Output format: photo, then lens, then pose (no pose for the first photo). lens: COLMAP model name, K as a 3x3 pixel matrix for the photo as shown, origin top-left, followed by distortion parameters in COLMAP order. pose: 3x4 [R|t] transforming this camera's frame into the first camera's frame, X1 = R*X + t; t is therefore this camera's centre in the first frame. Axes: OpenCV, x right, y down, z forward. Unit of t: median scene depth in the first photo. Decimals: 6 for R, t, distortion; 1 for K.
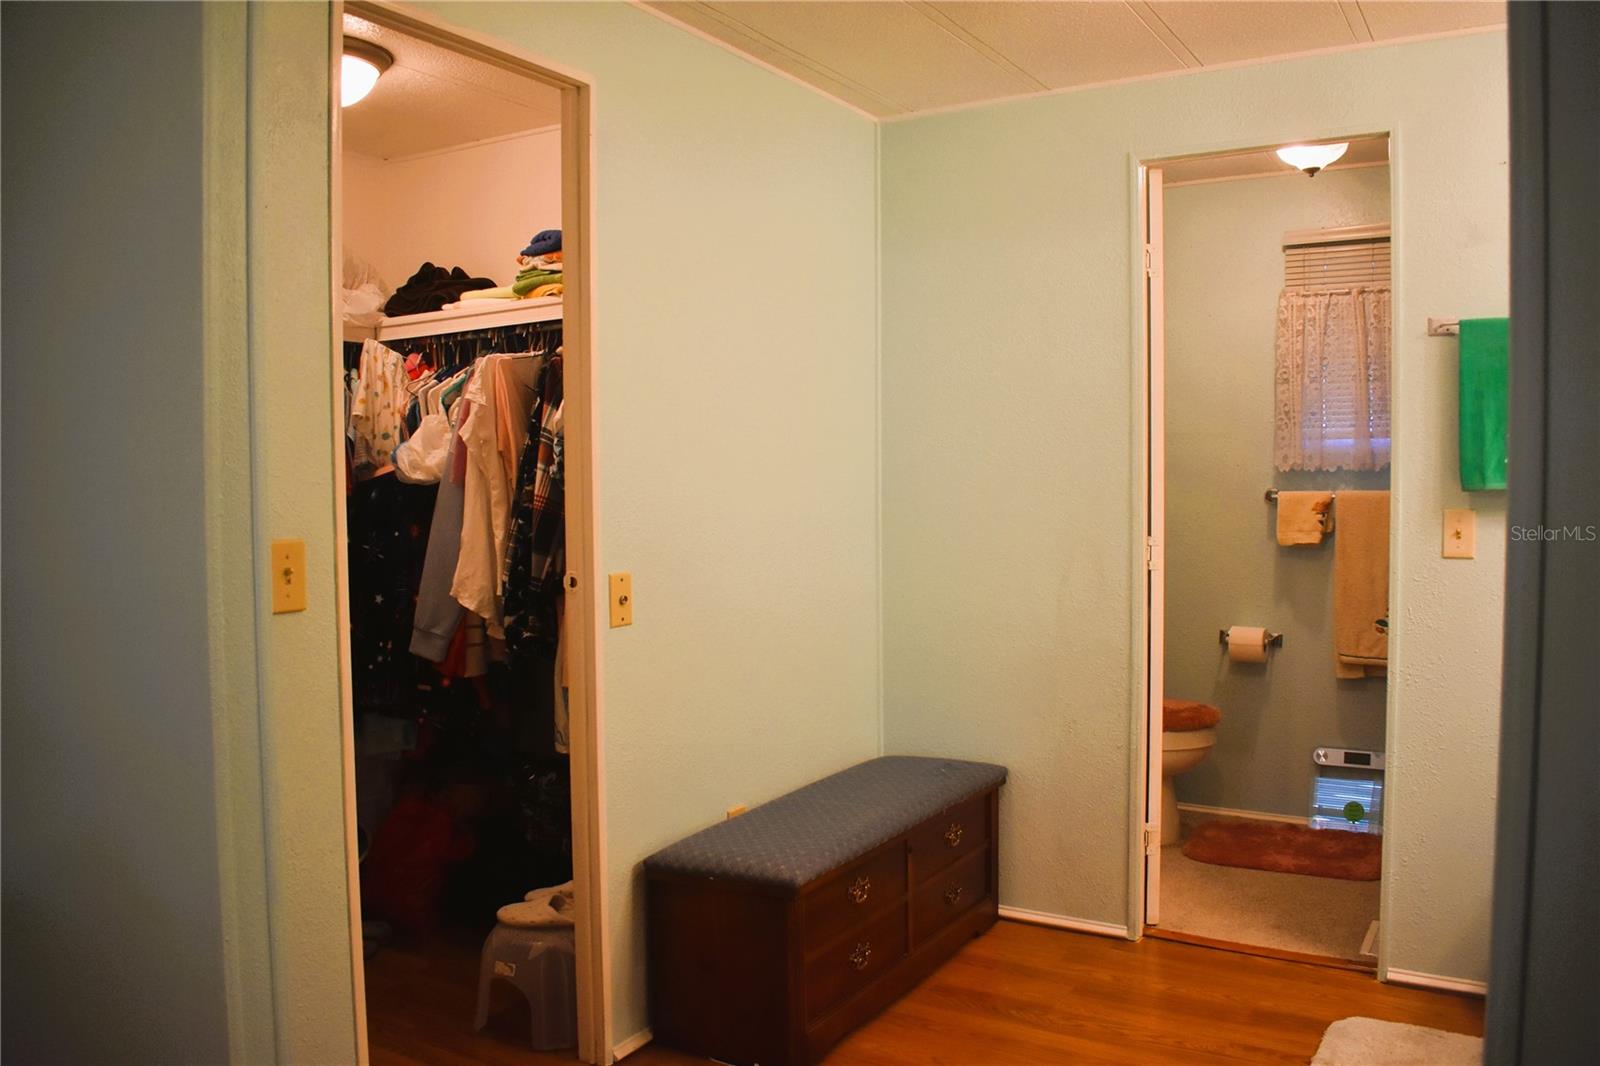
lens RADIAL K [[1246.0, 0, 832.9], [0, 1246.0, 532.1], [0, 0, 1]] dist [-0.090787, 0.002197]
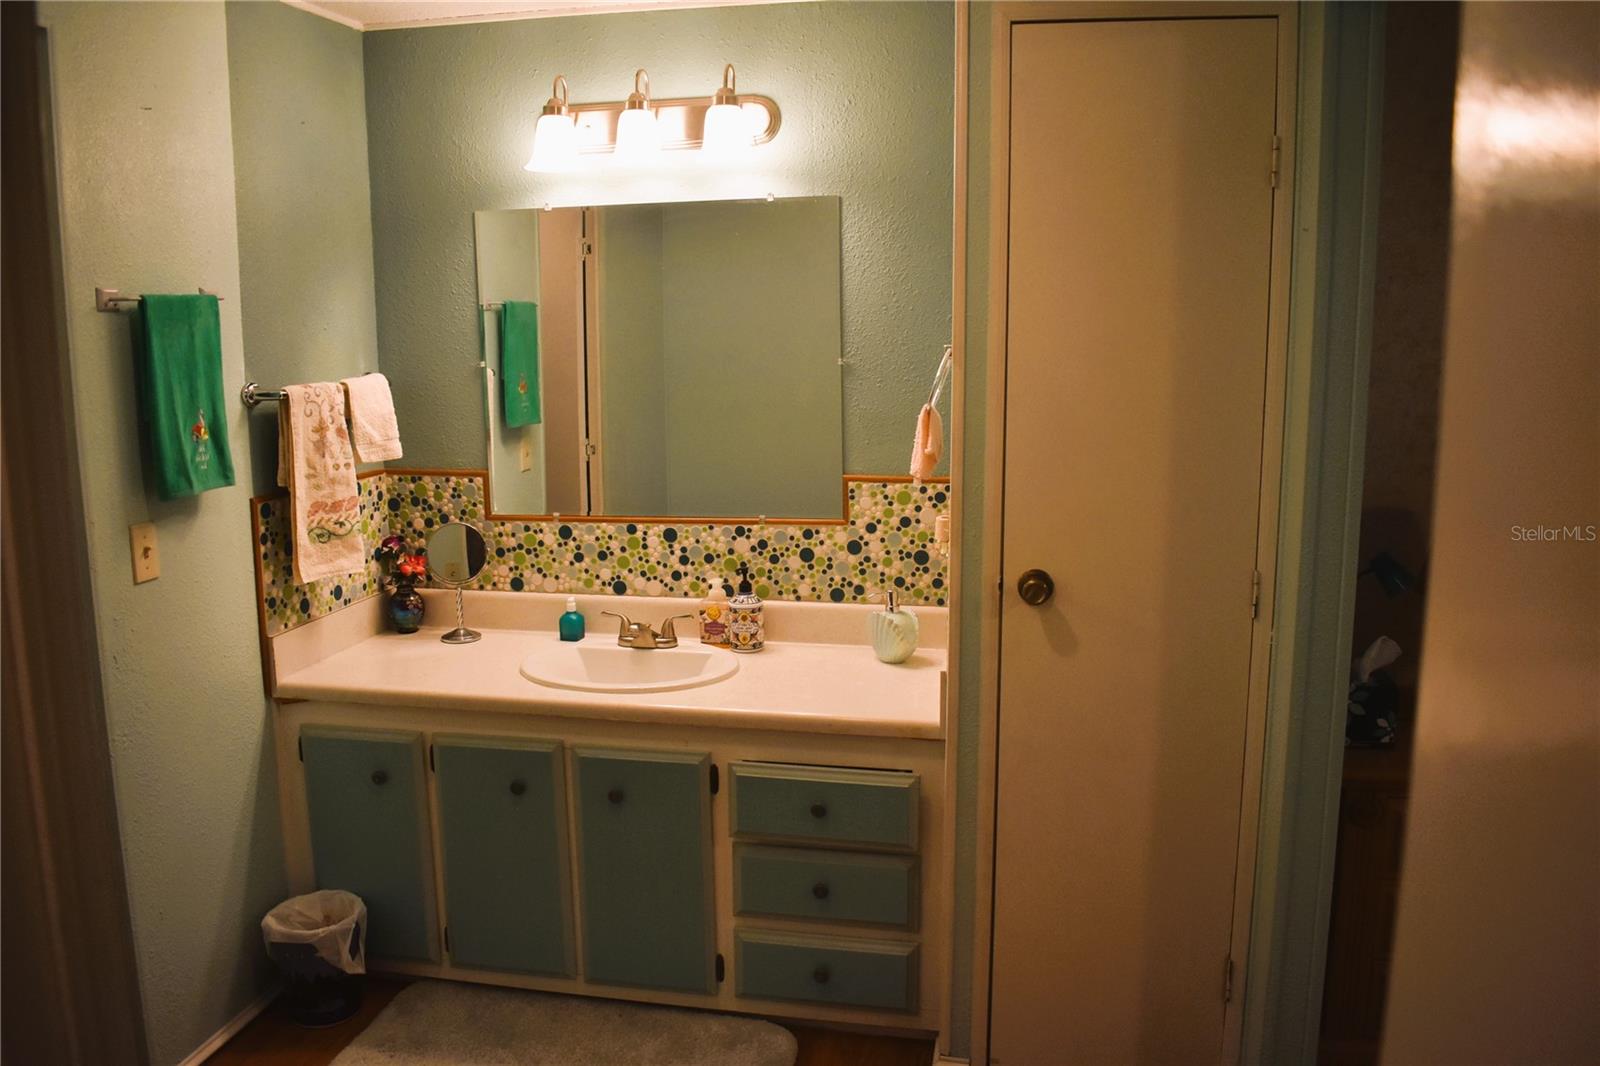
lens RADIAL K [[1254.1, 0, 807.6], [0, 1254.1, 525.9], [0, 0, 1]] dist [-0.094922, 0.018101]
pose [[-0.340996, -0.144740, 0.928855, -0.357194], [0.050760, 0.983799, 0.171937, -0.118291], [-0.938693, 0.105779, -0.328125, 0.729050]]
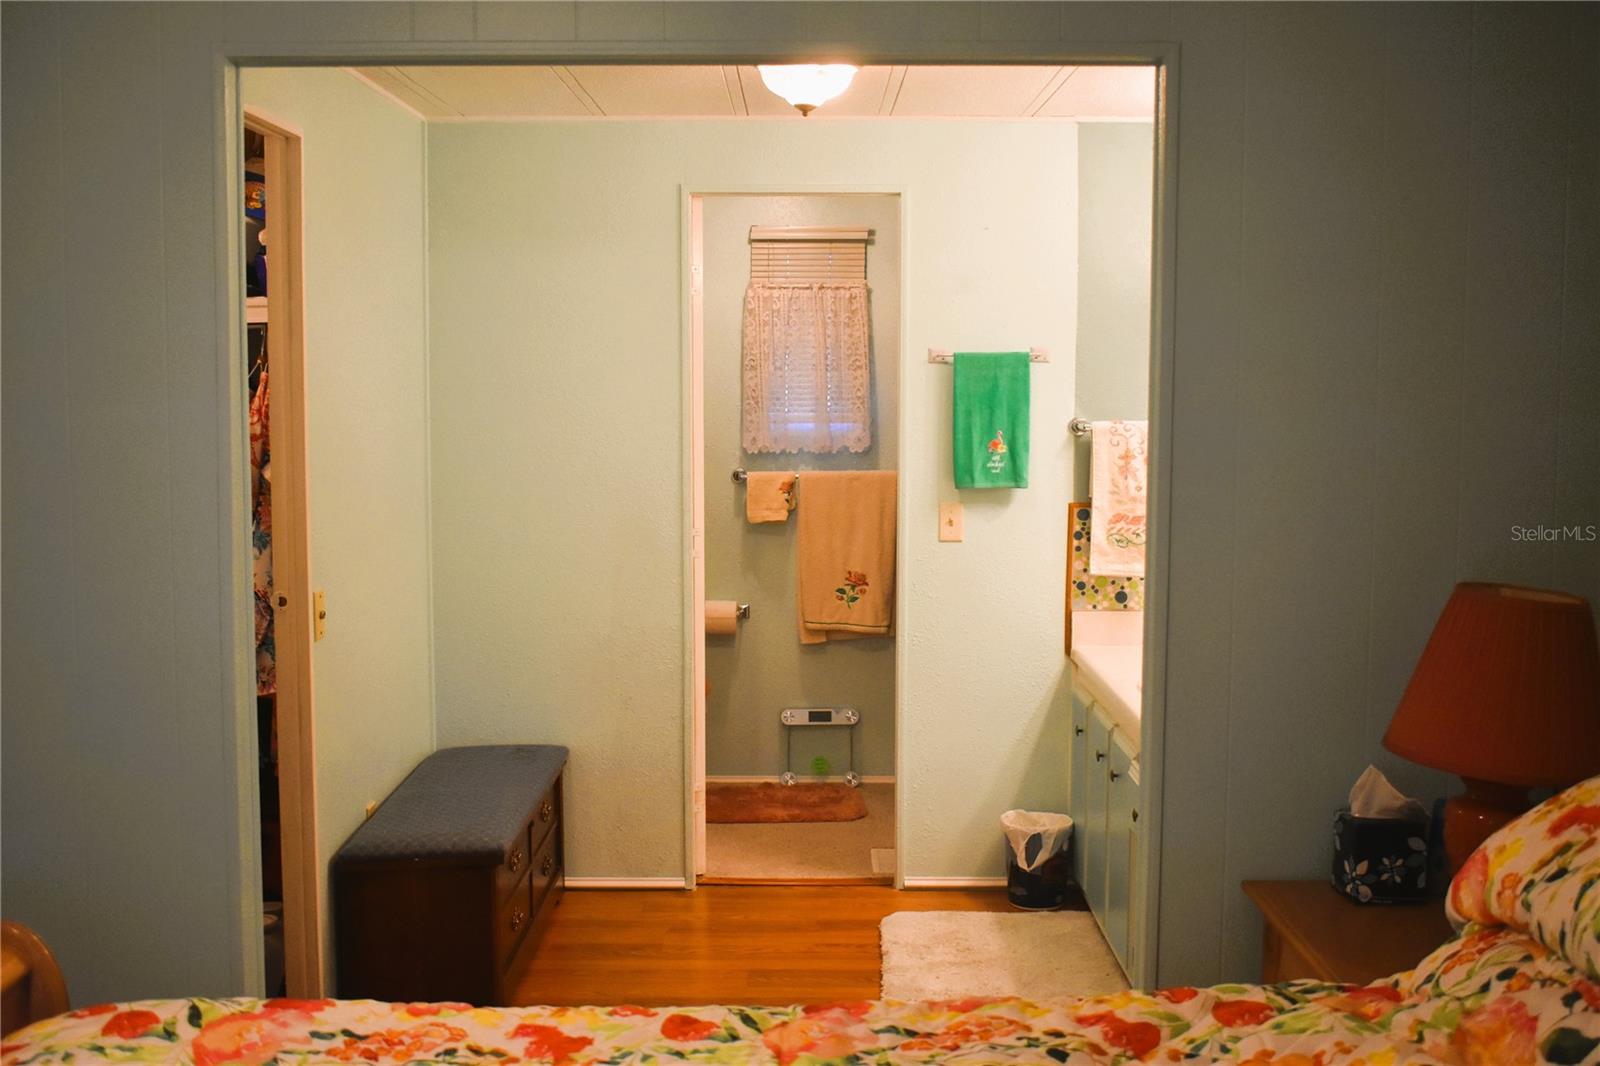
lens RADIAL K [[1723.0, 0, 847.7], [0, 1723.0, 530.2], [0, 0, 1]] dist [-0.076229, -0.023603]
pose [[0.850199, -0.036802, 0.525174, -0.438887], [0.014836, 0.998832, 0.045976, -0.063291], [-0.526253, -0.031298, 0.849752, -0.390606]]
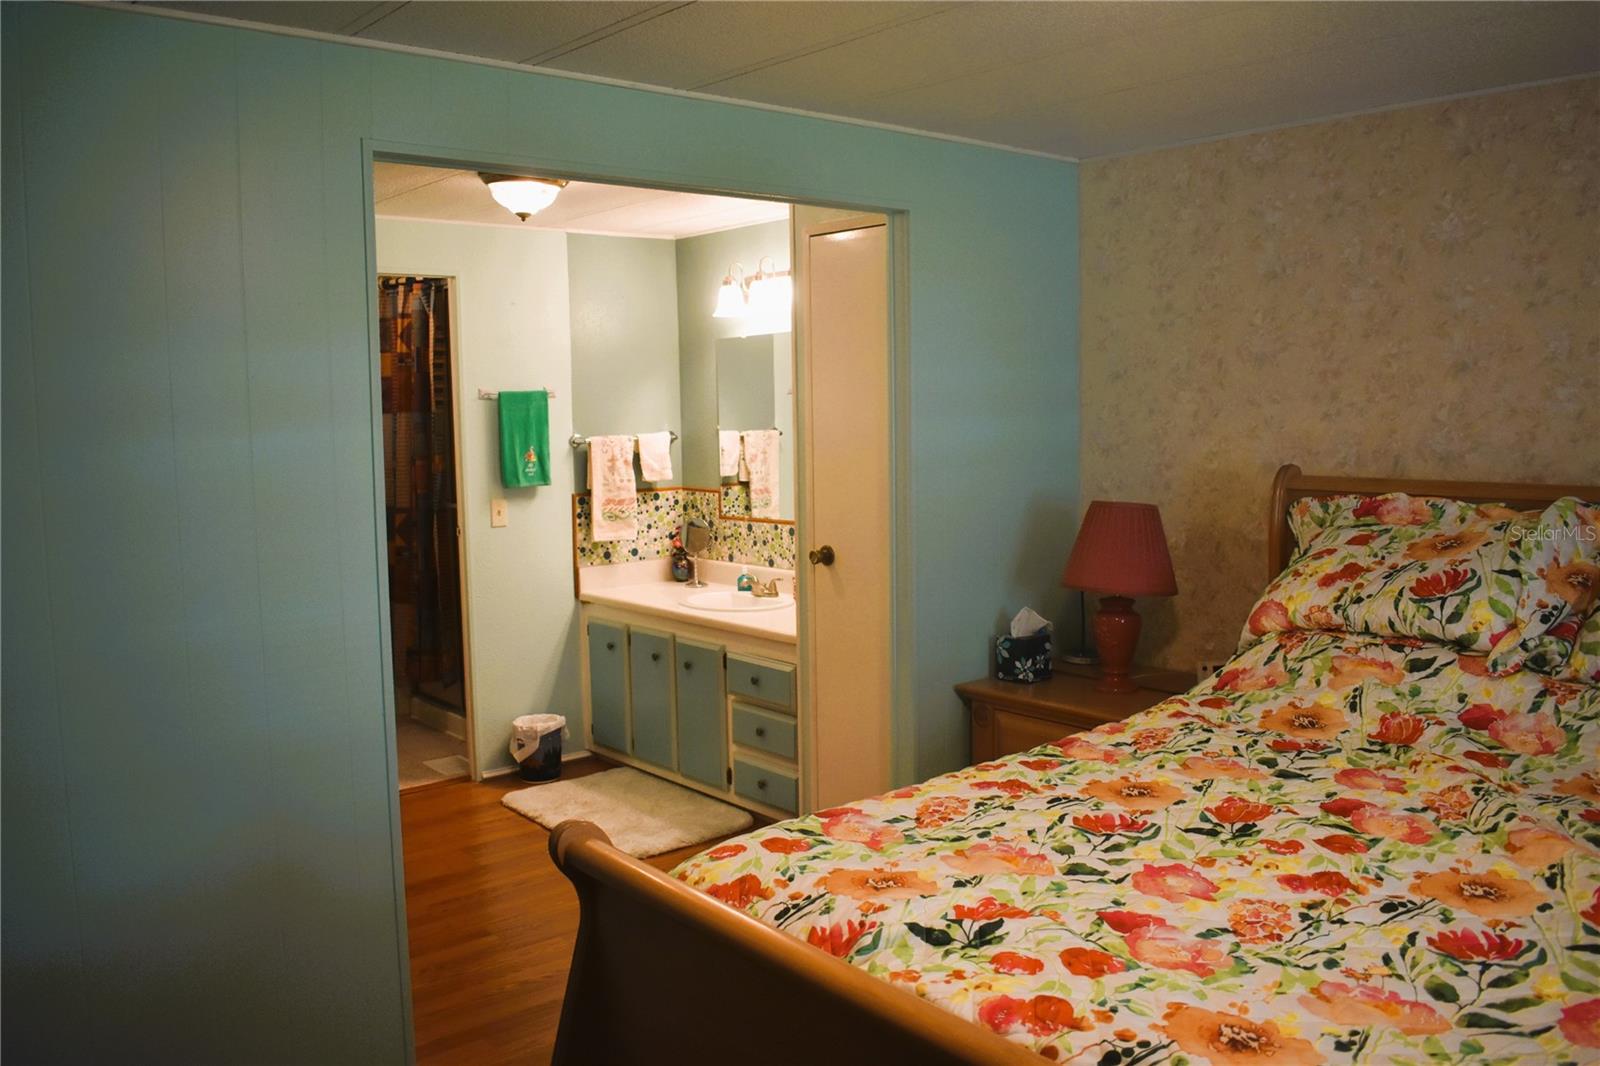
lens RADIAL K [[1254.1, 0, 807.6], [0, 1254.1, 525.9], [0, 0, 1]] dist [-0.094922, 0.018101]
pose [[0.317965, -0.086463, 0.944152, -0.899672], [0.058484, 0.995725, 0.071490, -0.070765], [-0.946297, 0.032486, 0.321663, 0.000115]]
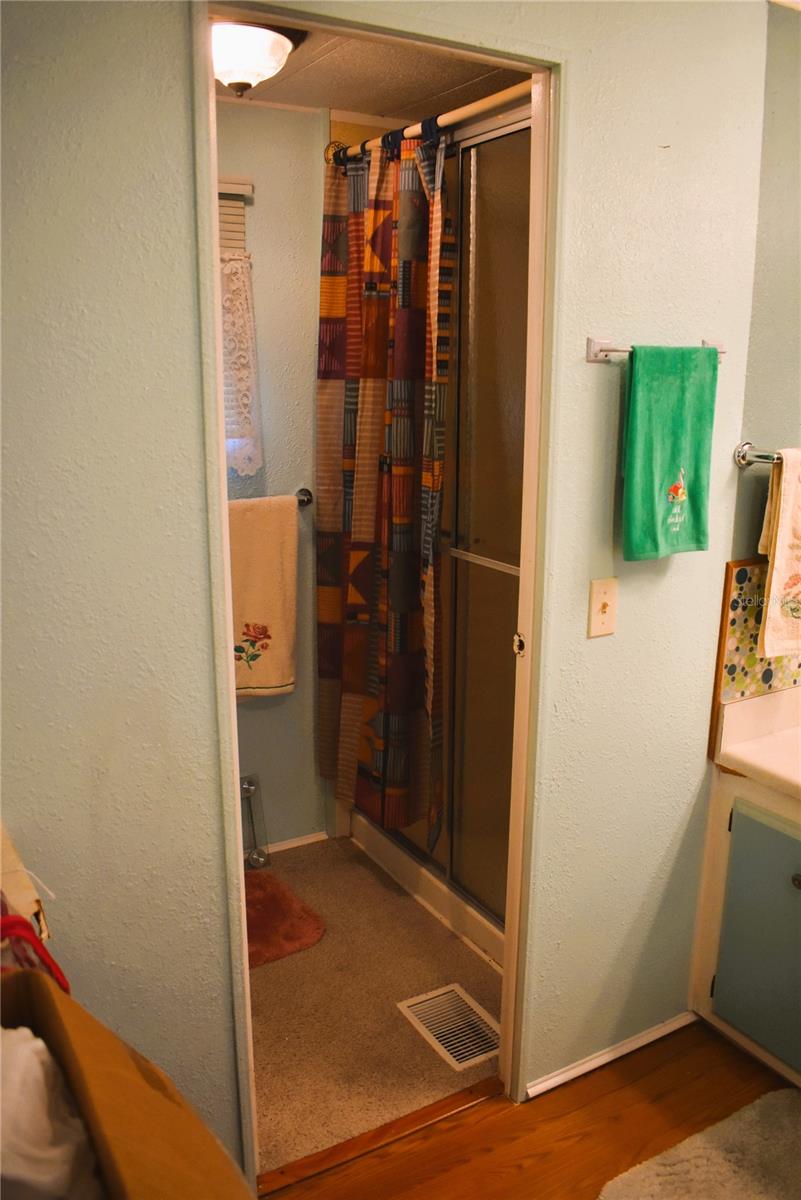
lens RADIAL K [[940.6, 0, 400.5], [0, 940.6, 600.0], [0, 0, 1]] dist [-0.094922, 0.018101]
pose [[0.482254, -0.200525, 0.852772, -0.083229], [0.032135, 0.976844, 0.211527, -0.123667], [-0.875442, -0.074606, 0.477531, 0.703010]]
